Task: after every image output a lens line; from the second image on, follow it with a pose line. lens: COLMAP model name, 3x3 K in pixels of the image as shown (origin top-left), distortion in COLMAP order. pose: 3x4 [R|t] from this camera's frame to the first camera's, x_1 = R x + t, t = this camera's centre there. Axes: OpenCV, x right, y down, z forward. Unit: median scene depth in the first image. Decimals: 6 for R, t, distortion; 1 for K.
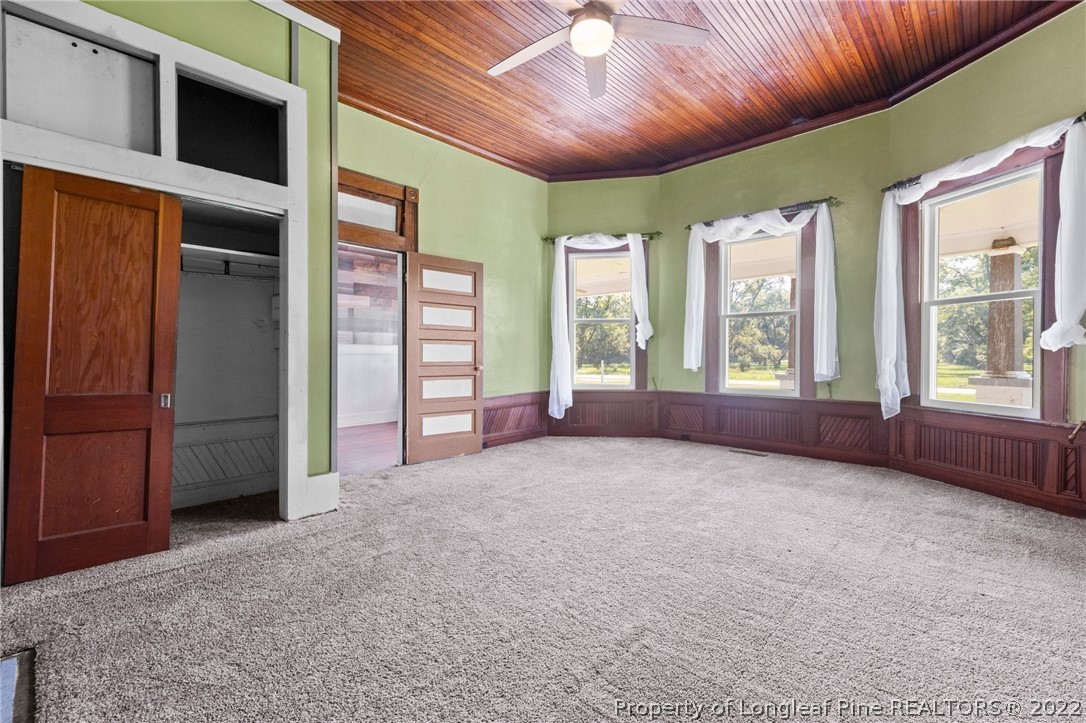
lens RADIAL K [[473.3, 0, 544.4], [0, 473.3, 359.3], [0, 0, 1]] dist [0.003226, 0.000212]
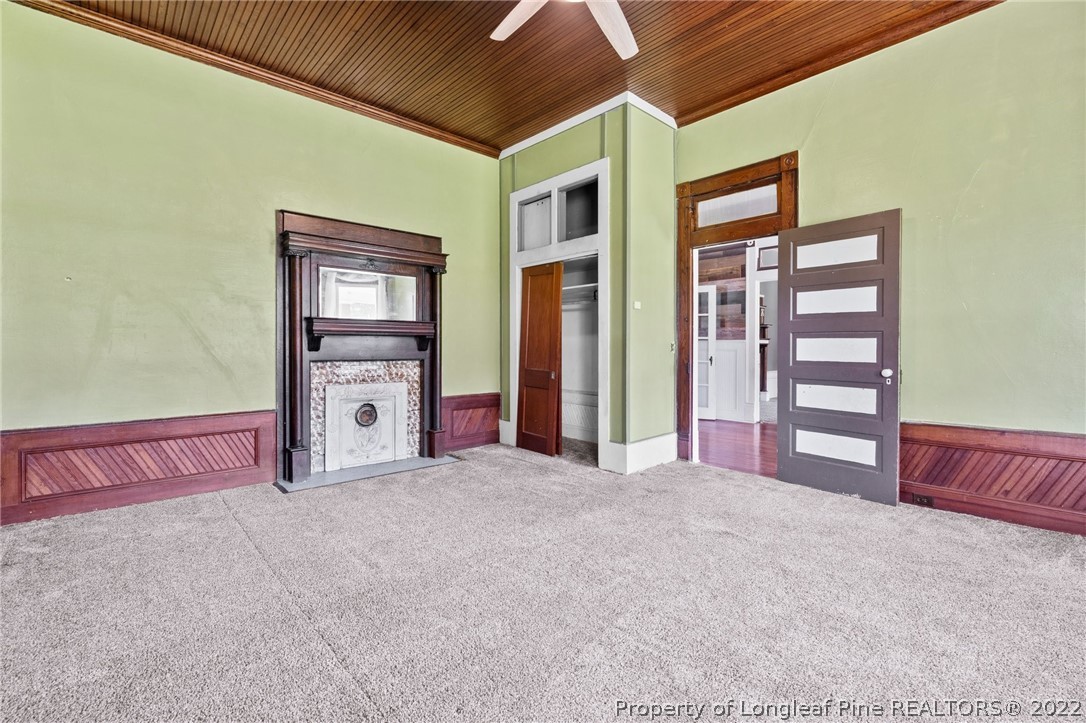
lens RADIAL K [[473.3, 0, 544.4], [0, 473.3, 353.3], [0, 0, 1]] dist [0.003226, 0.000212]
pose [[-0.079893, 0.018814, -0.996626, 0.574957], [-0.005154, 0.999801, 0.019287, -0.020314], [0.996790, 0.006677, -0.079780, 0.611284]]
